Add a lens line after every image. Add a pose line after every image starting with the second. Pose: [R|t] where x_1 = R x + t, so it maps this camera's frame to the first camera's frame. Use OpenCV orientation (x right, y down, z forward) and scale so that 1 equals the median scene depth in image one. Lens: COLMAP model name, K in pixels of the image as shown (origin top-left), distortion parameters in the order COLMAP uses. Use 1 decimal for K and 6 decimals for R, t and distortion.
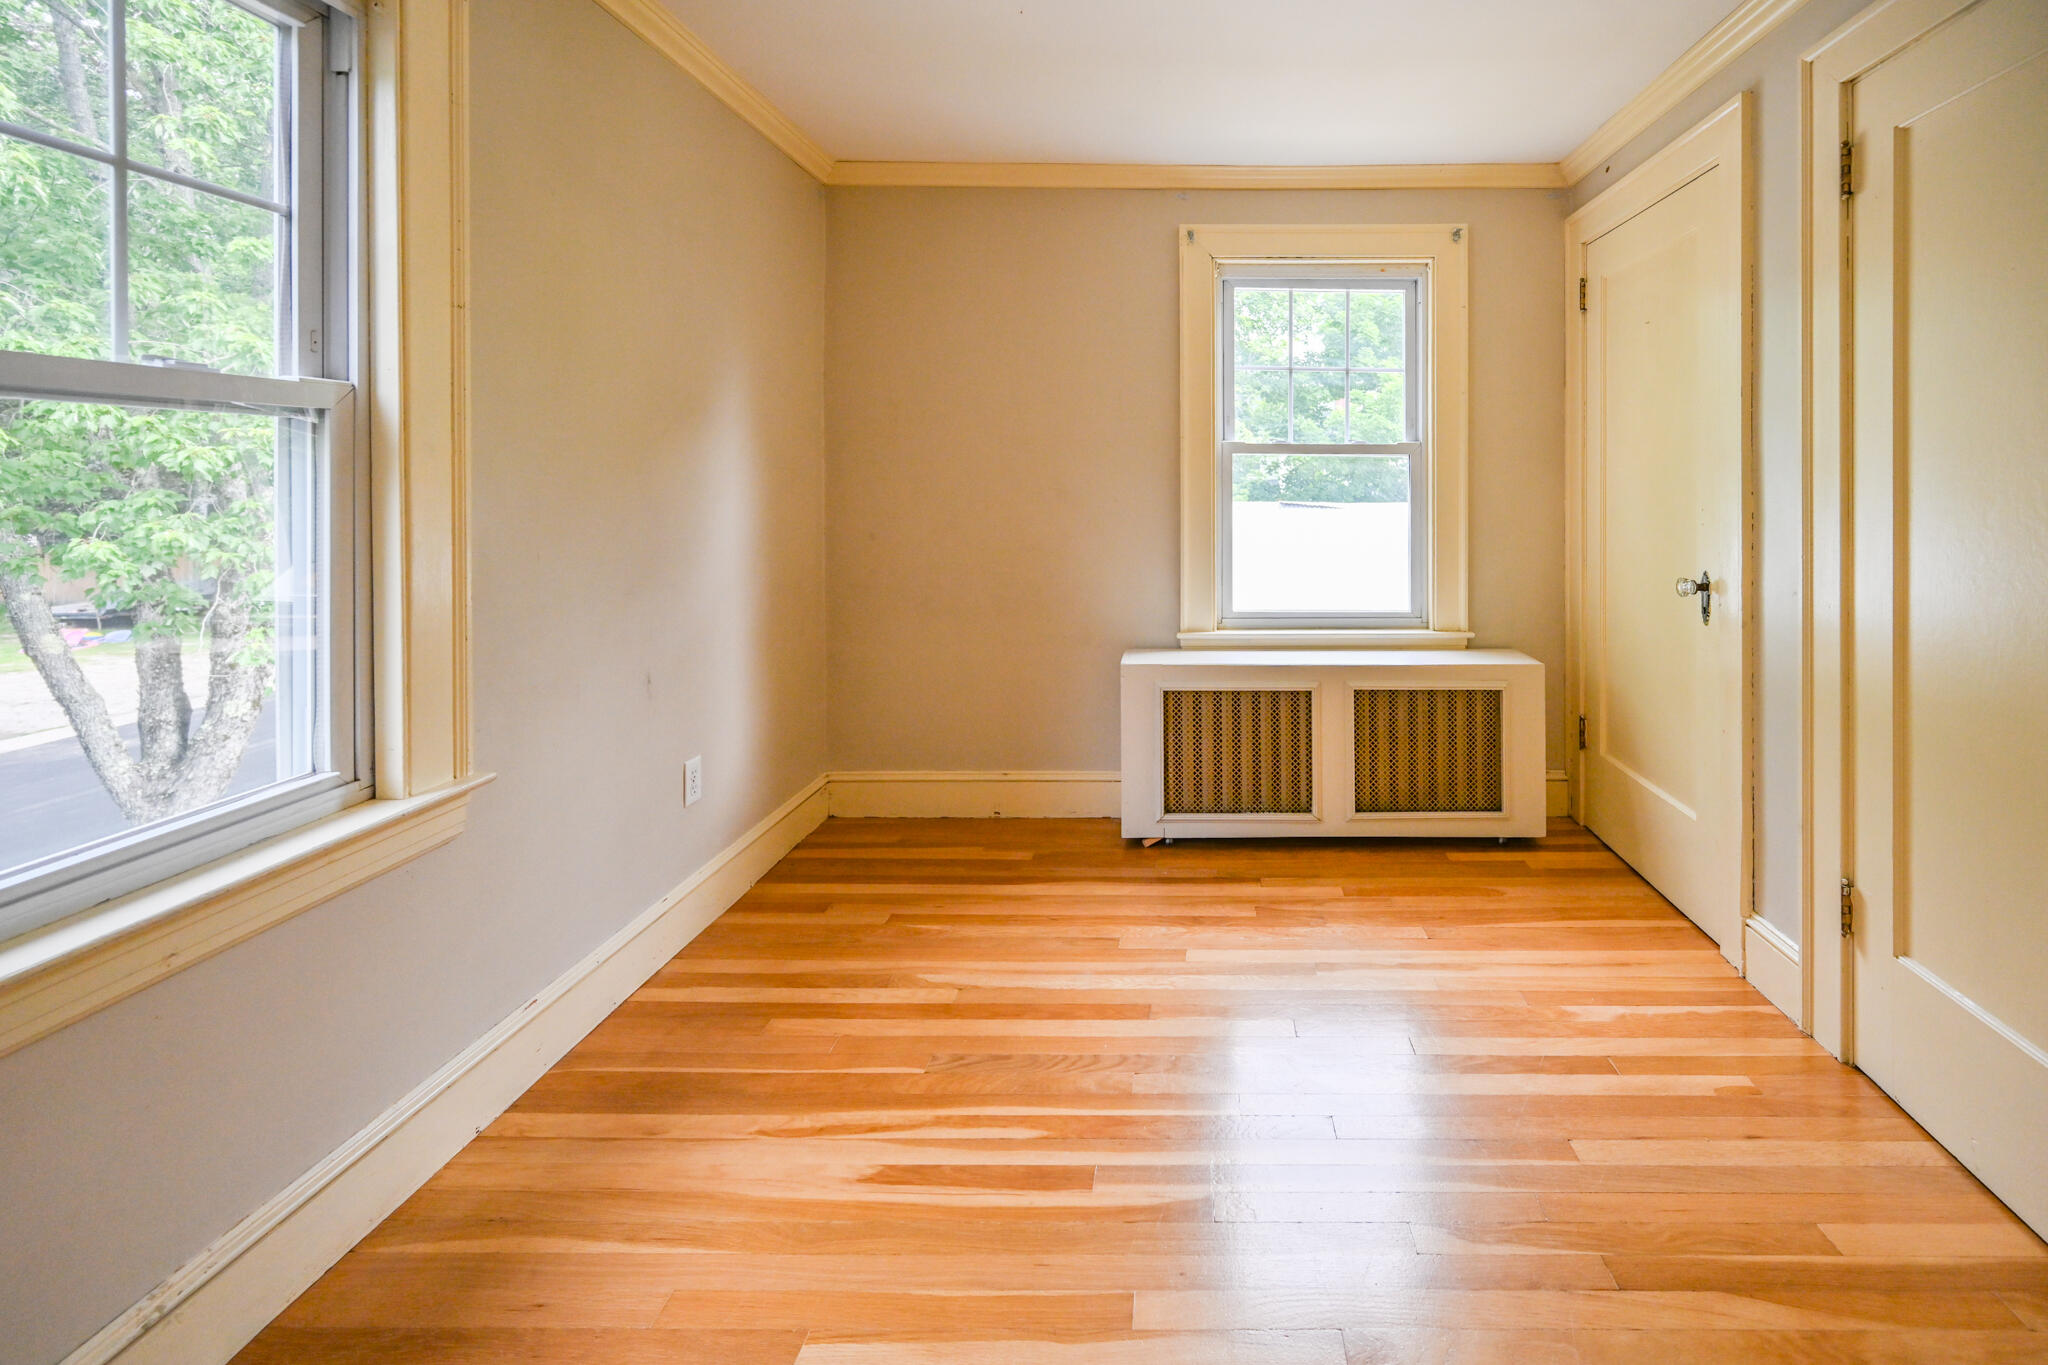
lens RADIAL K [[842.0, 0, 1028.0], [0, 842.0, 471.3], [0, 0, 1]] dist [-0.001419, -0.000029]
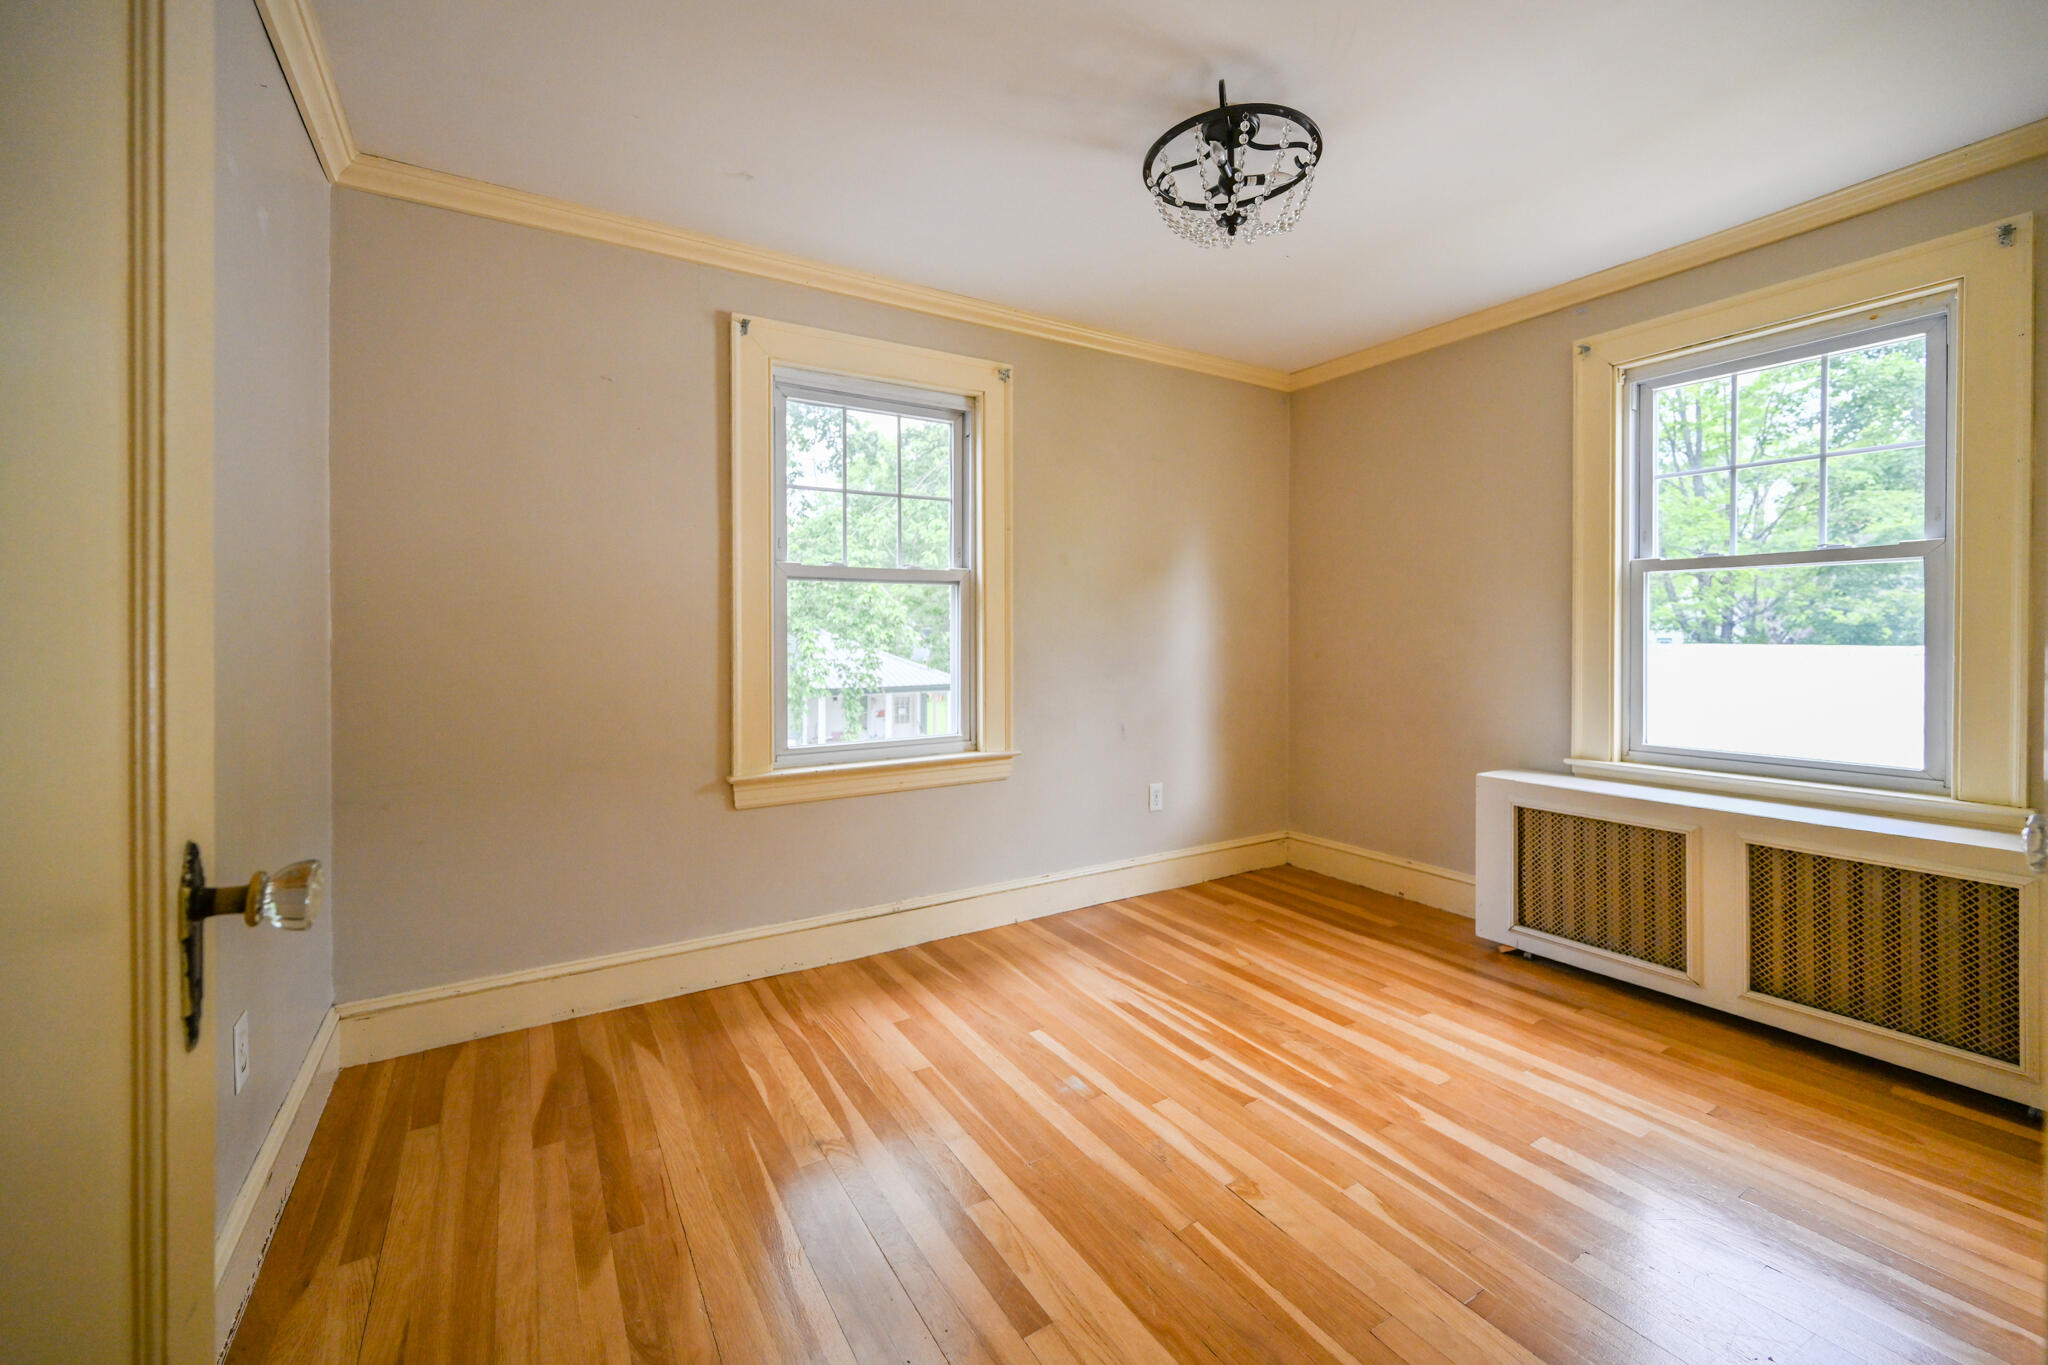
lens RADIAL K [[865.8, 0, 1087.4], [0, 865.8, 623.8], [0, 0, 1]] dist [-0.006126, 0.000326]
pose [[0.549542, -0.018756, -0.835256, 0.786980], [0.010808, 0.999824, -0.015341, 0.049264], [0.835396, -0.000597, 0.549648, -0.023370]]
